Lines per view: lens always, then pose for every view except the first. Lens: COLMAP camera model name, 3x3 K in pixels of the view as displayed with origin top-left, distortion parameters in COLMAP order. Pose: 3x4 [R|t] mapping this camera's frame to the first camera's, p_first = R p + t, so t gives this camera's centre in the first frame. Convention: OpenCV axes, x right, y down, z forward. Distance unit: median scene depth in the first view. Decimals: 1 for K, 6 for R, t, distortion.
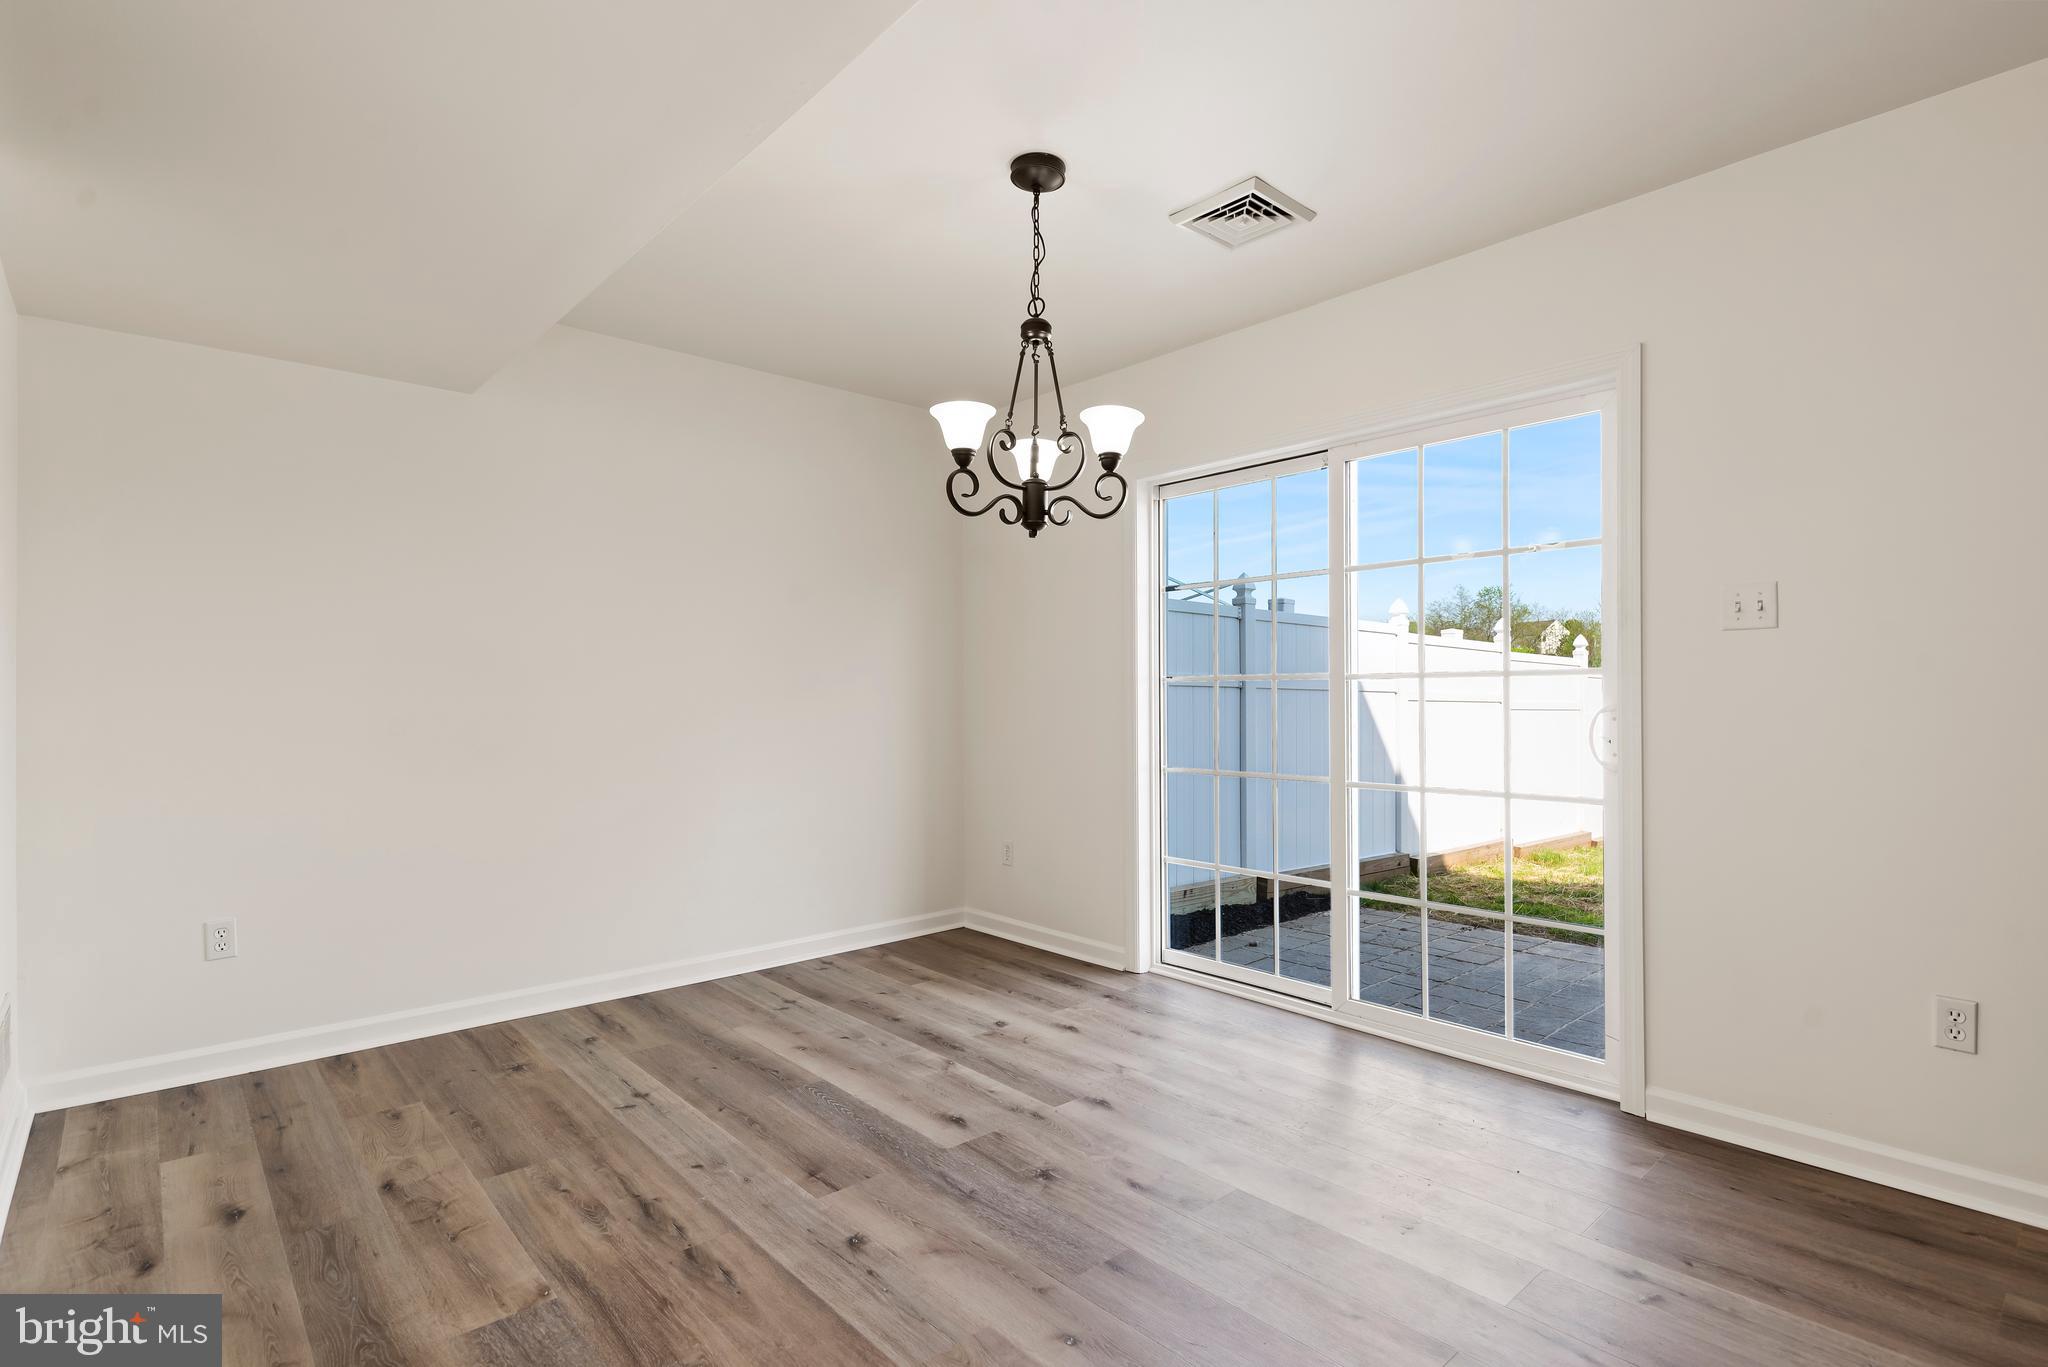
lens RADIAL K [[1006.4, 0, 1049.7], [0, 1006.4, 692.9], [0, 0, 1]] dist [0.000804, 0.000378]
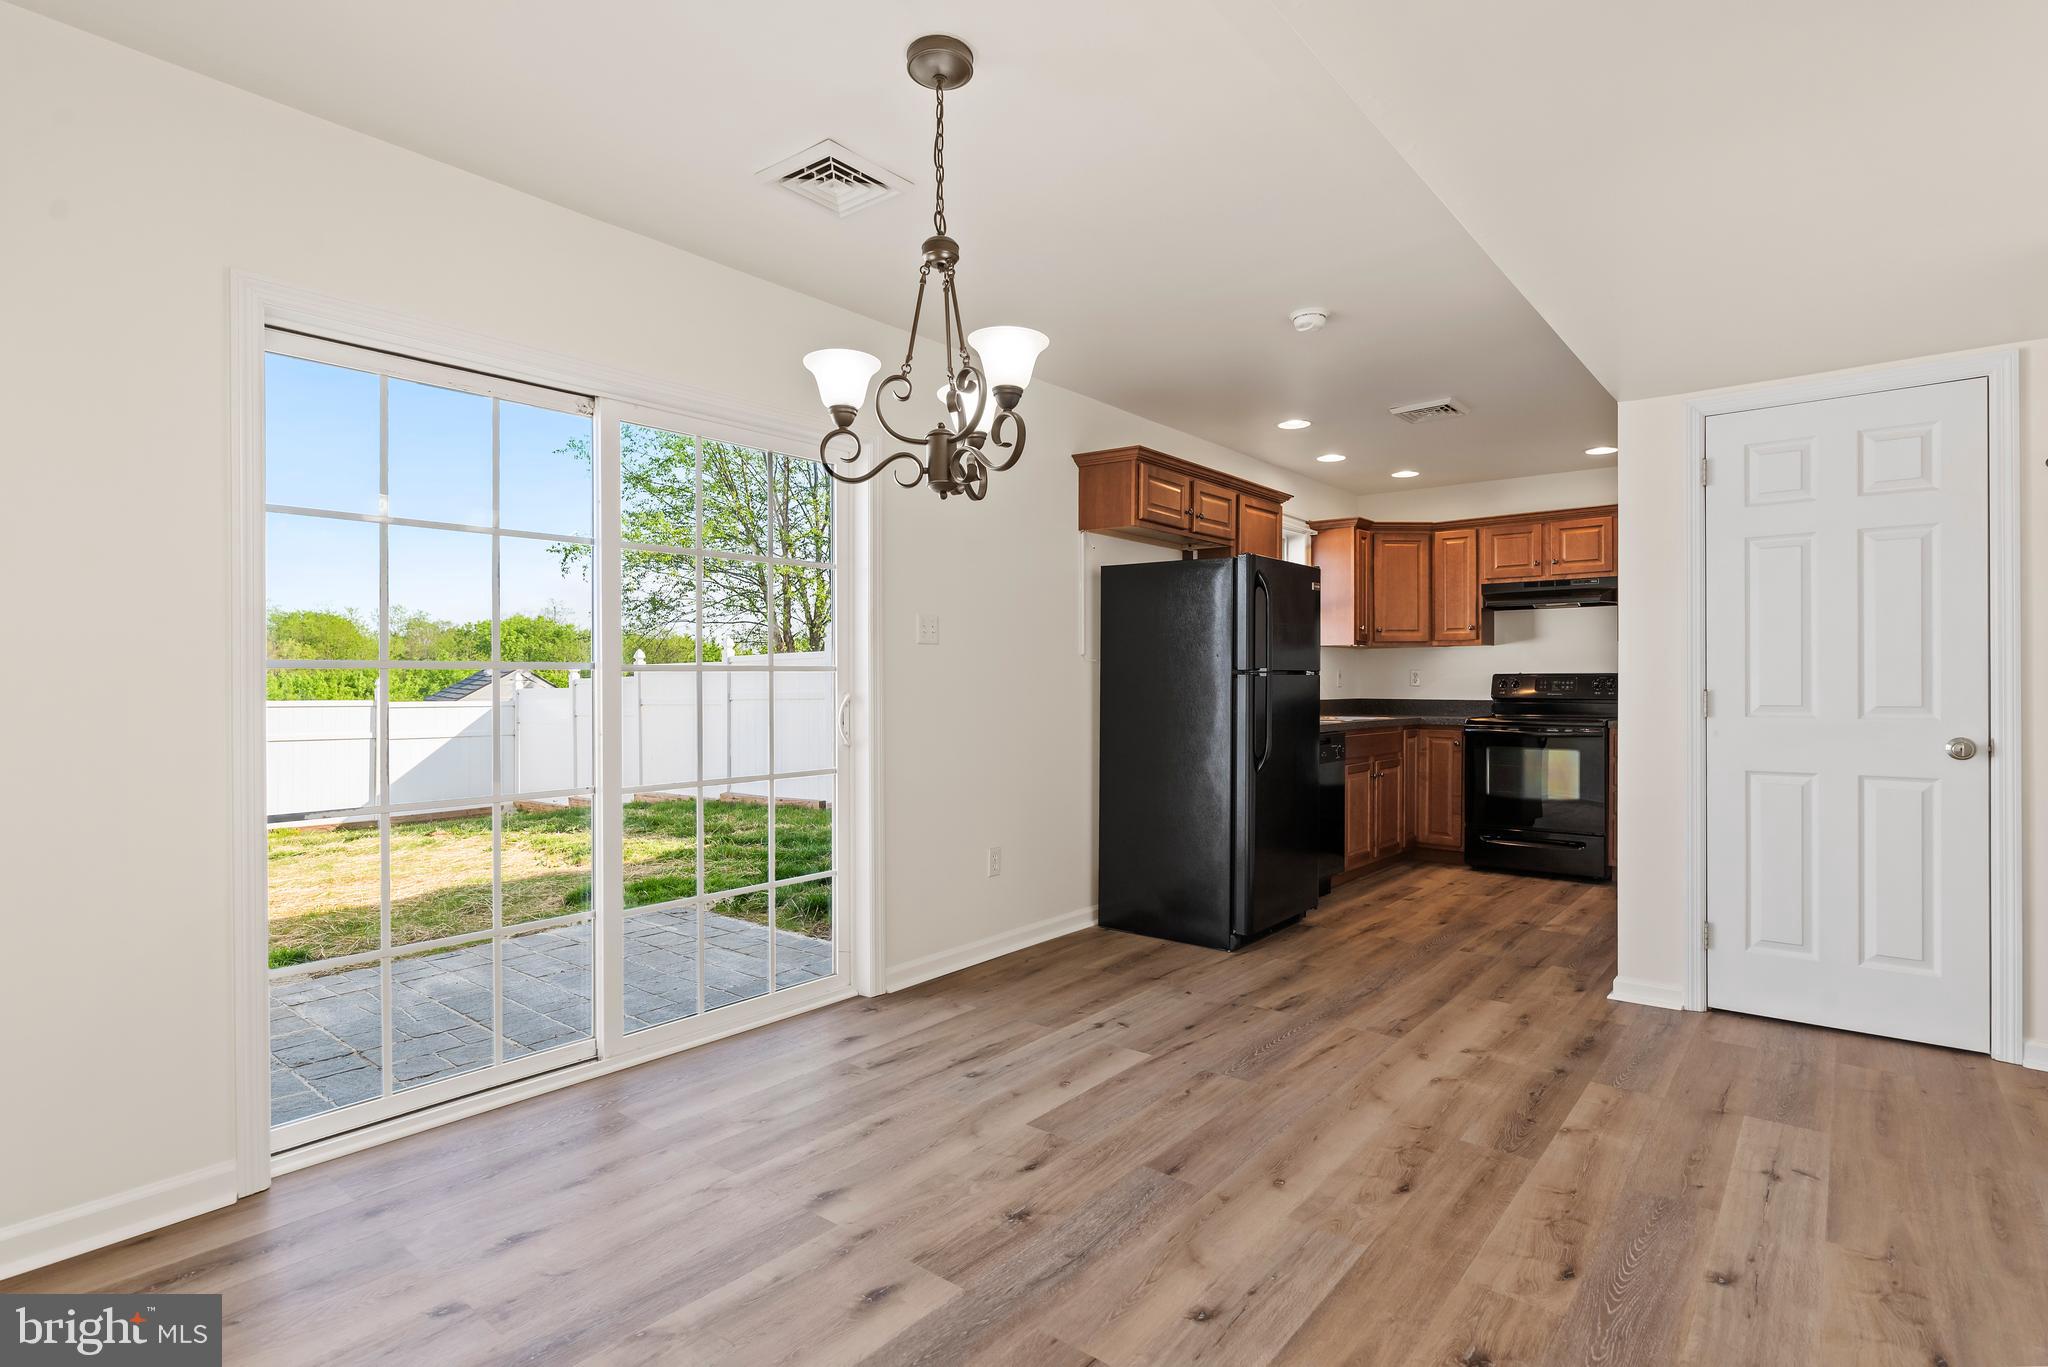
lens RADIAL K [[1013.8, 0, 1047.7], [0, 1013.8, 677.1], [0, 0, 1]] dist [0.002307, -0.000634]
pose [[-0.160966, 0.004129, 0.986951, -0.913164], [-0.000652, 0.999991, -0.004290, -0.008369], [-0.986960, -0.001335, -0.160961, 1.111625]]
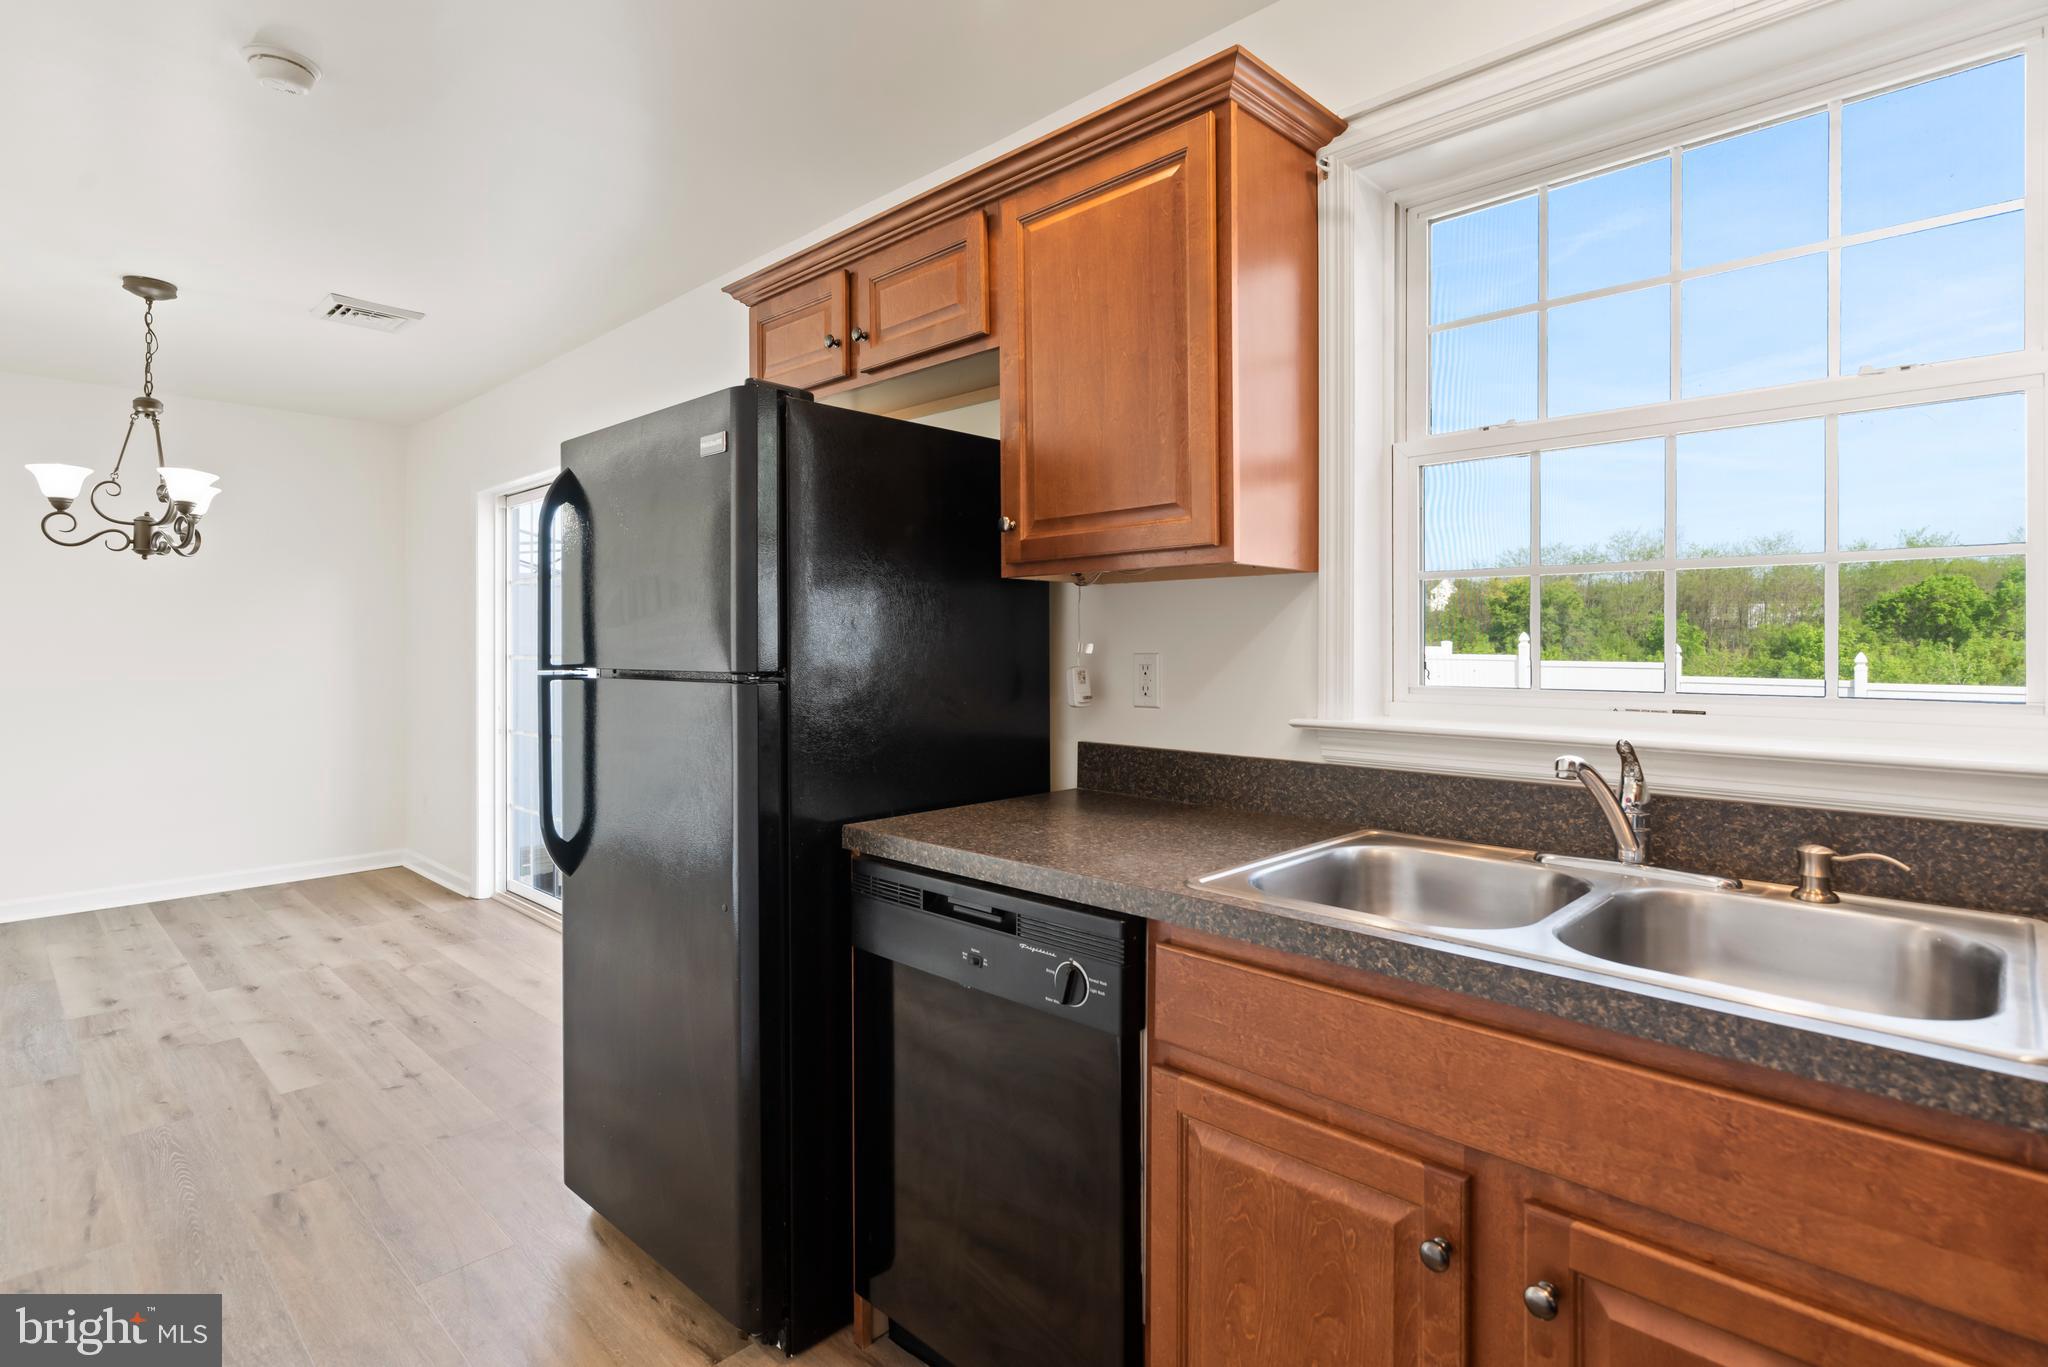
lens RADIAL K [[1018.5, 0, 1056.2], [0, 1018.5, 649.6], [0, 0, 1]] dist [0.000078, 0.000696]
pose [[0.996520, 0.004173, 0.083245, 1.140492], [-0.004634, 0.999975, 0.005350, -0.053008], [-0.083221, -0.005718, 0.996515, -0.472012]]
